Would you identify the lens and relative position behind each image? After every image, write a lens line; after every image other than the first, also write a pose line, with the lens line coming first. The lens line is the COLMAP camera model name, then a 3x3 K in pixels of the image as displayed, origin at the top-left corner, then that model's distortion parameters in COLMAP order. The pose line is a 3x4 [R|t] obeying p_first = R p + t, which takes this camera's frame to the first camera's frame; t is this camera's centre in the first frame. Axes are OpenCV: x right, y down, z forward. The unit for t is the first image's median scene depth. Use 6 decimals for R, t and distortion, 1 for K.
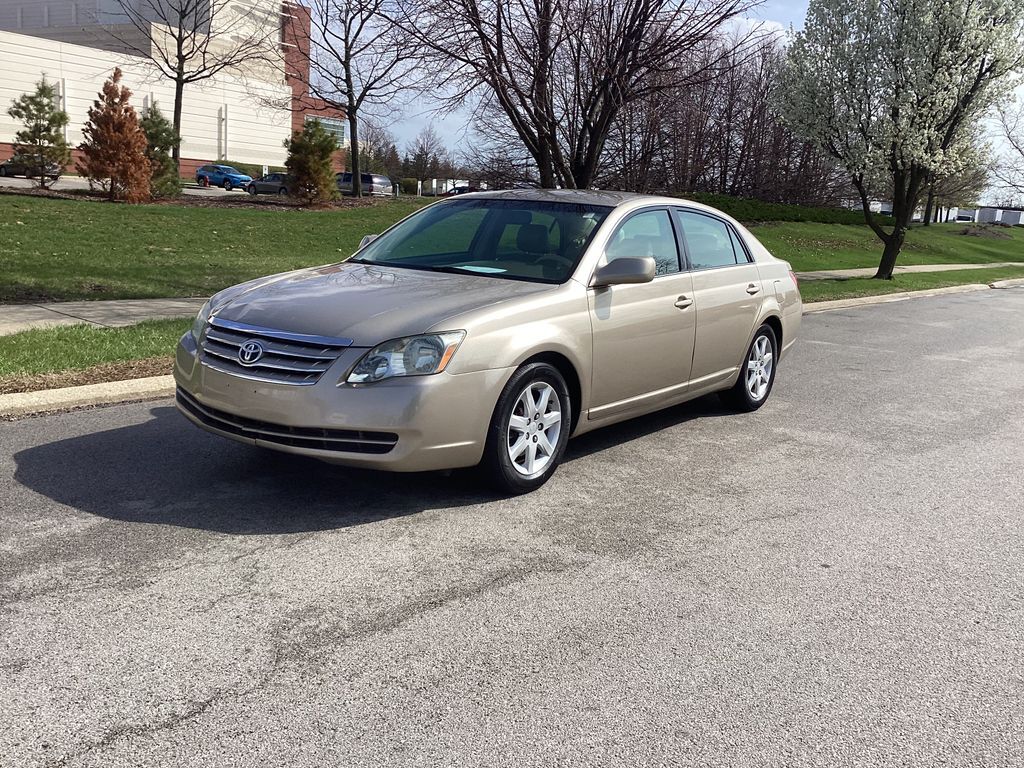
lens RADIAL K [[924.0, 0, 512.0], [0, 924.0, 384.0], [0, 0, 1]] dist [0.050177, -0.103528]
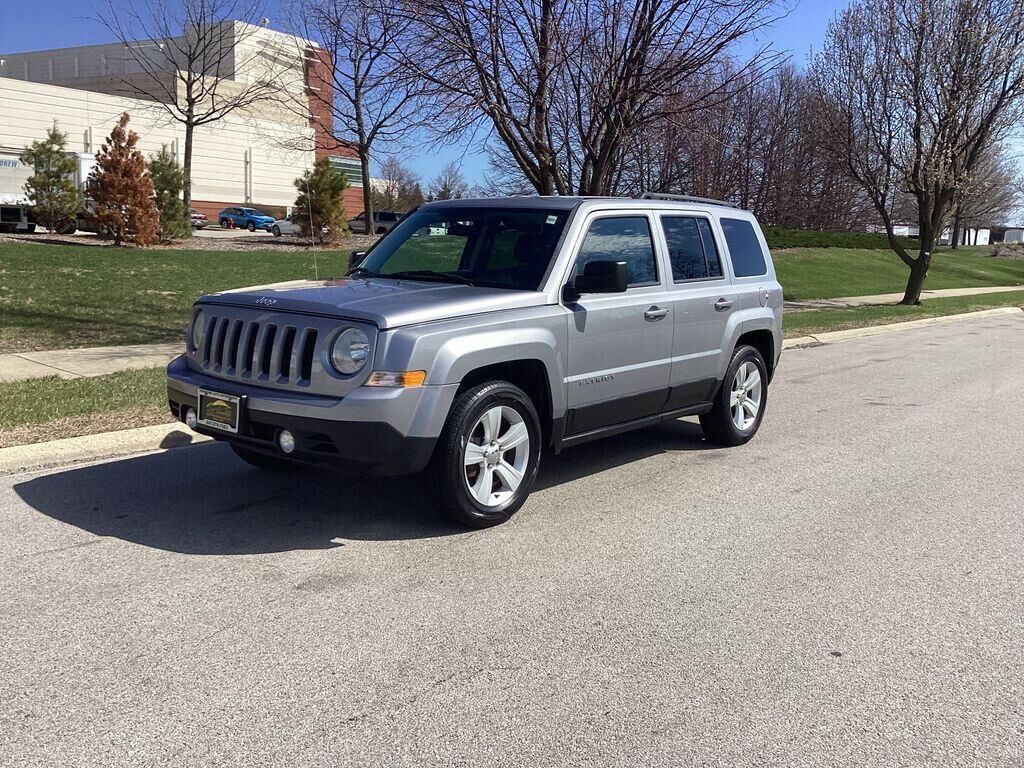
lens RADIAL K [[922.2, 0, 512.0], [0, 922.2, 384.0], [0, 0, 1]] dist [0.056806, -0.115174]
pose [[0.999311, -0.021573, -0.030214, 0.012487], [0.020491, 0.999154, -0.035668, -0.004252], [0.030957, 0.035025, 0.998907, 0.023935]]
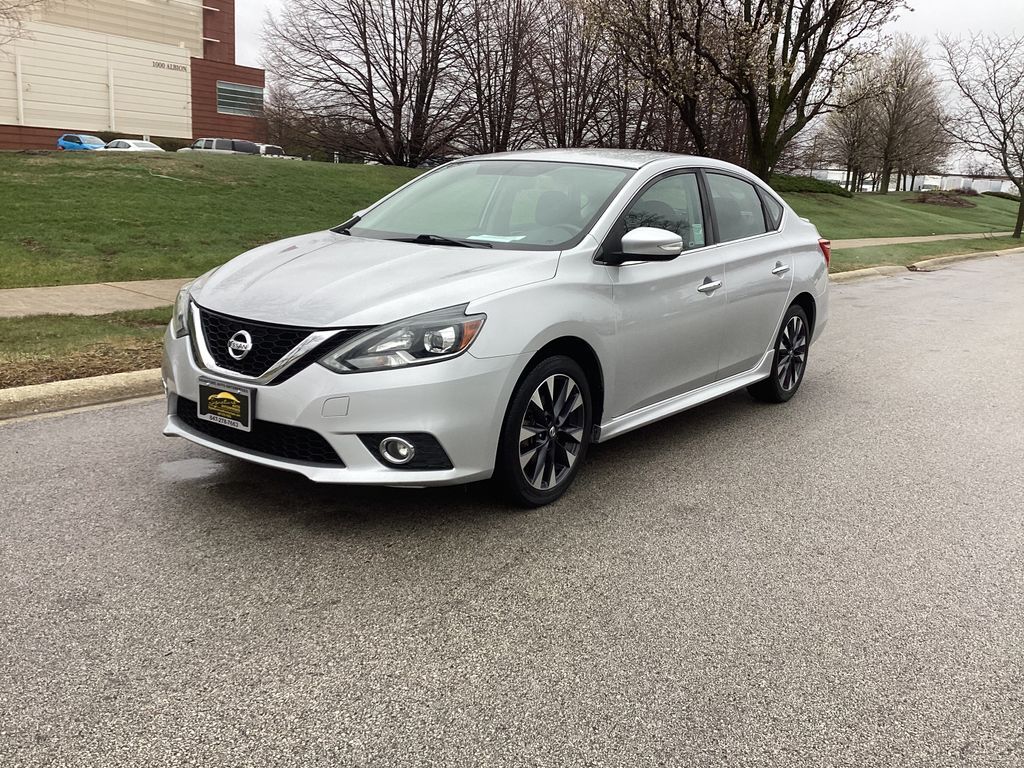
lens RADIAL K [[922.2, 0, 512.0], [0, 922.2, 384.0], [0, 0, 1]] dist [0.056806, -0.115174]
pose [[0.999708, -0.016544, 0.017637, 0.242745], [0.016104, 0.999562, 0.024846, -0.047939], [-0.018040, -0.024554, 0.999536, 0.355696]]
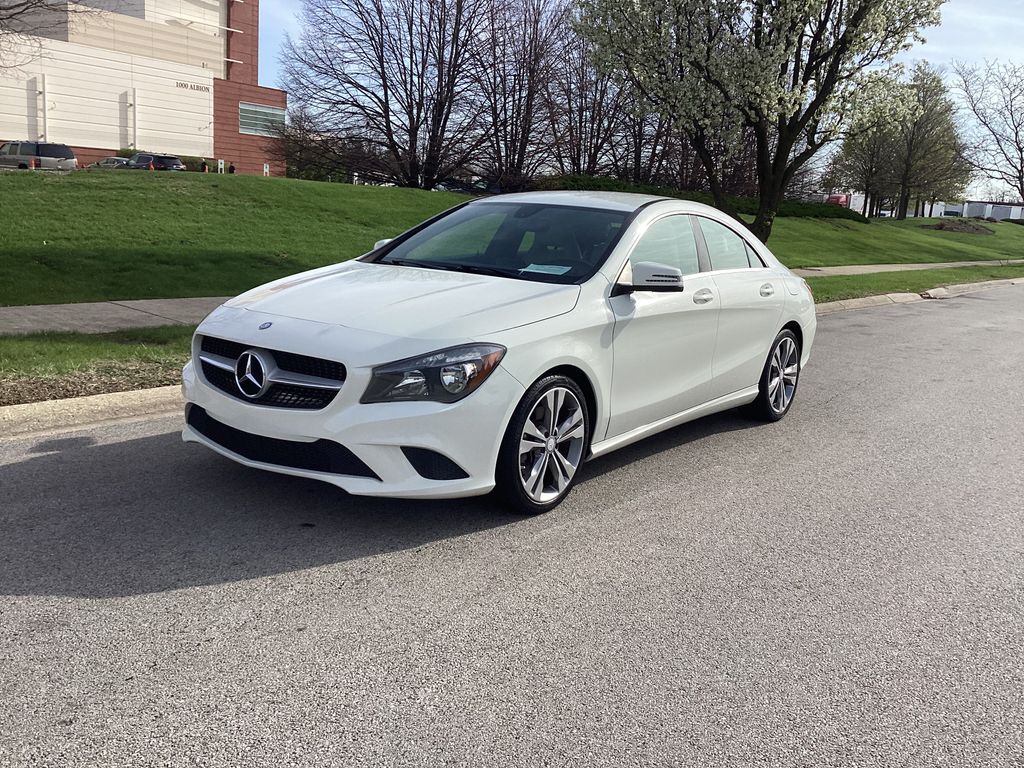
lens RADIAL K [[922.2, 0, 512.0], [0, 922.2, 384.0], [0, 0, 1]] dist [0.056806, -0.115174]
pose [[0.999998, -0.001983, -0.000056, 0.252035], [0.001984, 0.999995, 0.002383, -0.049640], [0.000052, -0.002383, 0.999997, 0.354947]]
